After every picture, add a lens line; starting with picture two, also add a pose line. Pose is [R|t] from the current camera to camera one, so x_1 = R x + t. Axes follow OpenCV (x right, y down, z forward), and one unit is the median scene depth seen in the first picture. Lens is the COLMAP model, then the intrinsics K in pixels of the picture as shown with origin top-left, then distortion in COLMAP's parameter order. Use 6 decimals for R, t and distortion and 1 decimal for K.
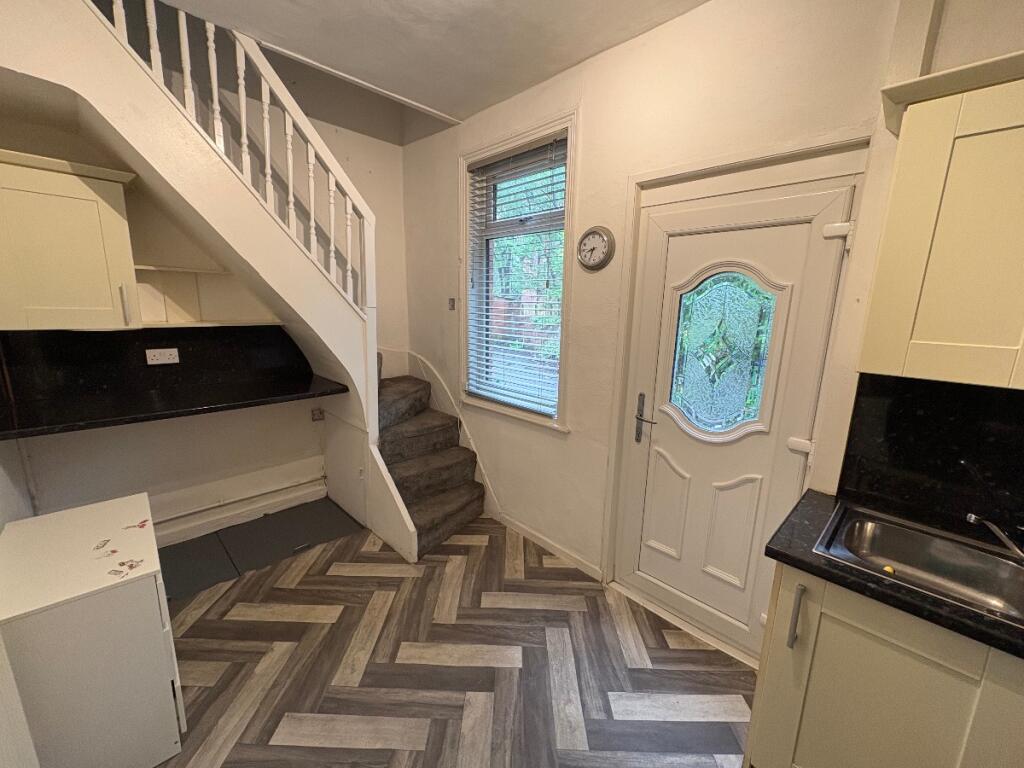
lens RADIAL K [[409.0, 0, 509.9], [0, 409.0, 384.8], [0, 0, 1]] dist [0.001633, 0.000207]
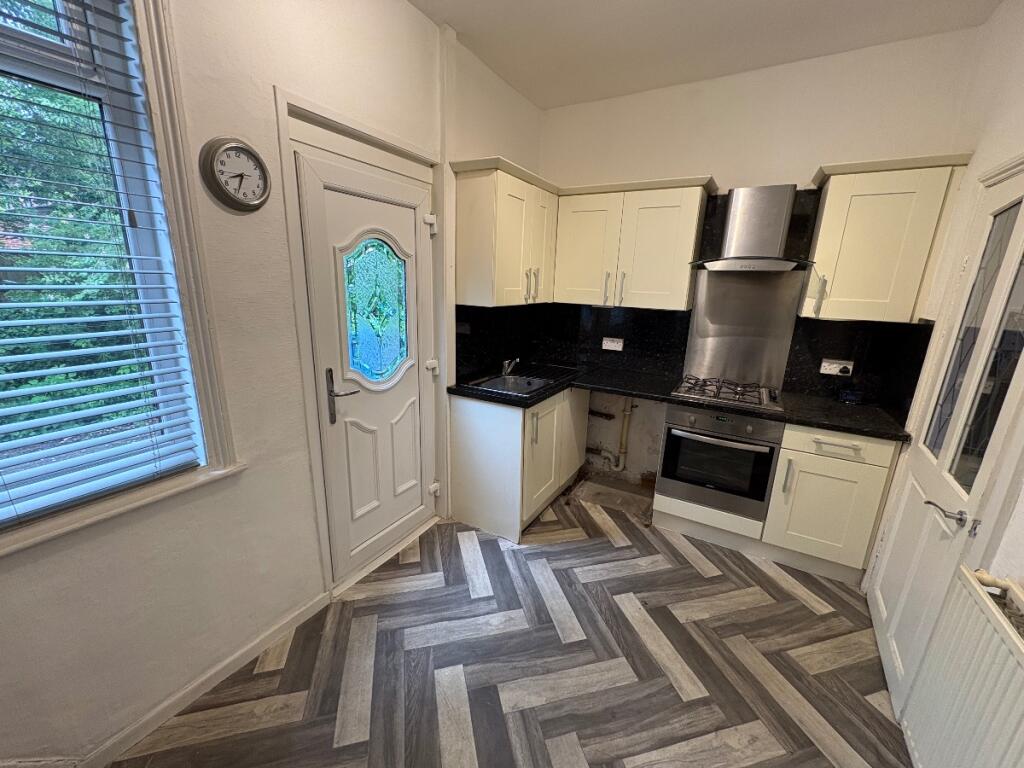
lens RADIAL K [[409.0, 0, 510.4], [0, 409.0, 384.9], [0, 0, 1]] dist [0.001633, 0.000207]
pose [[-0.262595, -0.269678, 0.926454, -0.646967], [0.153410, 0.936268, 0.316018, -0.176740], [-0.952633, 0.225112, -0.204488, 0.874440]]
